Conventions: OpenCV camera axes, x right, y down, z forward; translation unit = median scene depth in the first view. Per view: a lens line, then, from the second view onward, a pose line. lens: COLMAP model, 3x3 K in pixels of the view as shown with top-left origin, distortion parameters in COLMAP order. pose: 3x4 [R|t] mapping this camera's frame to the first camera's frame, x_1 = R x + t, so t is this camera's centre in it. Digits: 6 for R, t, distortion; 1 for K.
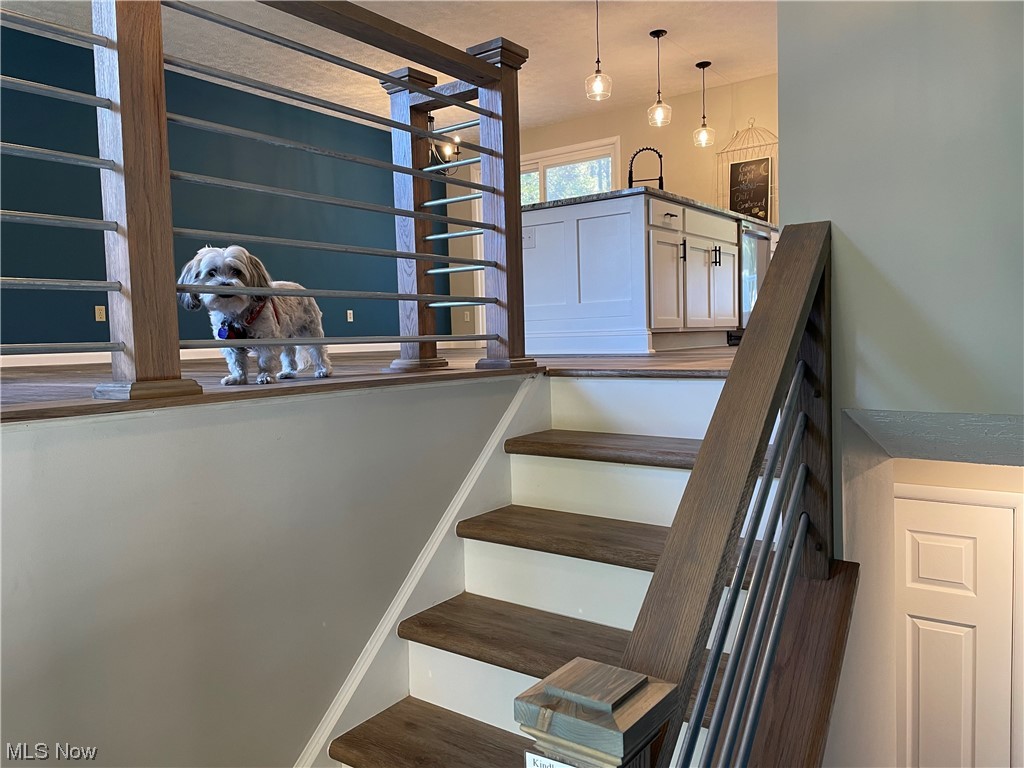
lens RADIAL K [[774.1, 0, 506.8], [0, 774.1, 379.8], [0, 0, 1]] dist [0.077582, -0.055642]
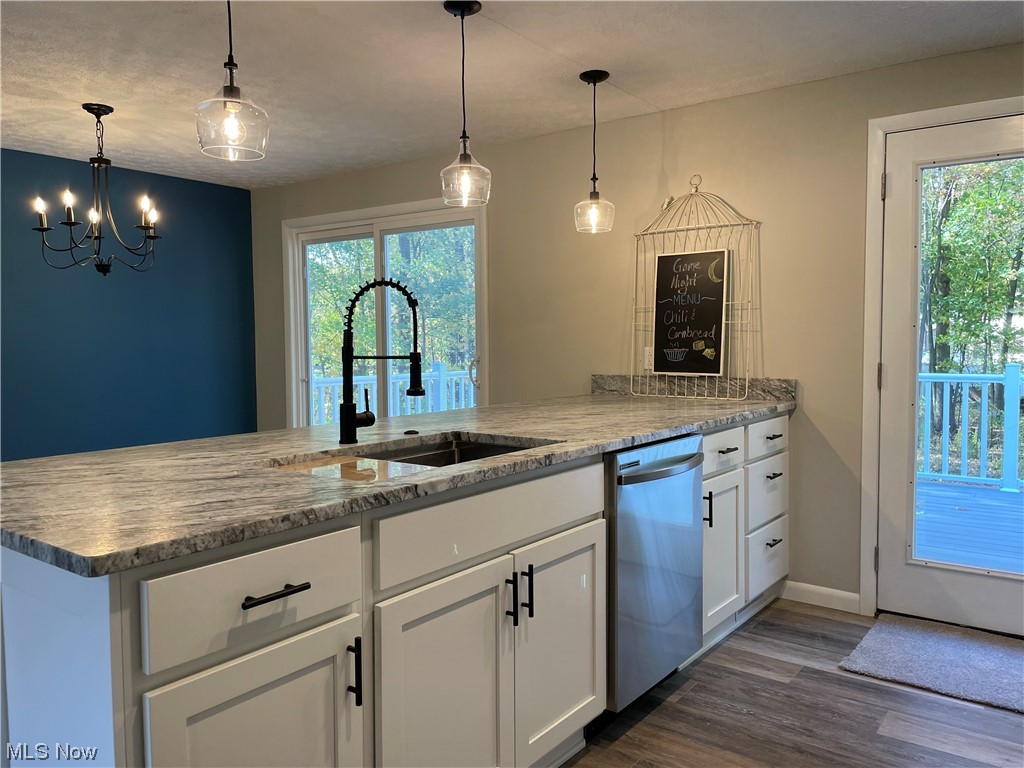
lens RADIAL K [[774.1, 0, 518.5], [0, 774.1, 386.1], [0, 0, 1]] dist [0.077582, -0.055642]
pose [[0.999740, 0.022077, -0.005633, 0.200761], [-0.022027, 0.999719, 0.008809, -0.194943], [0.005826, -0.008683, 0.999945, 0.468222]]
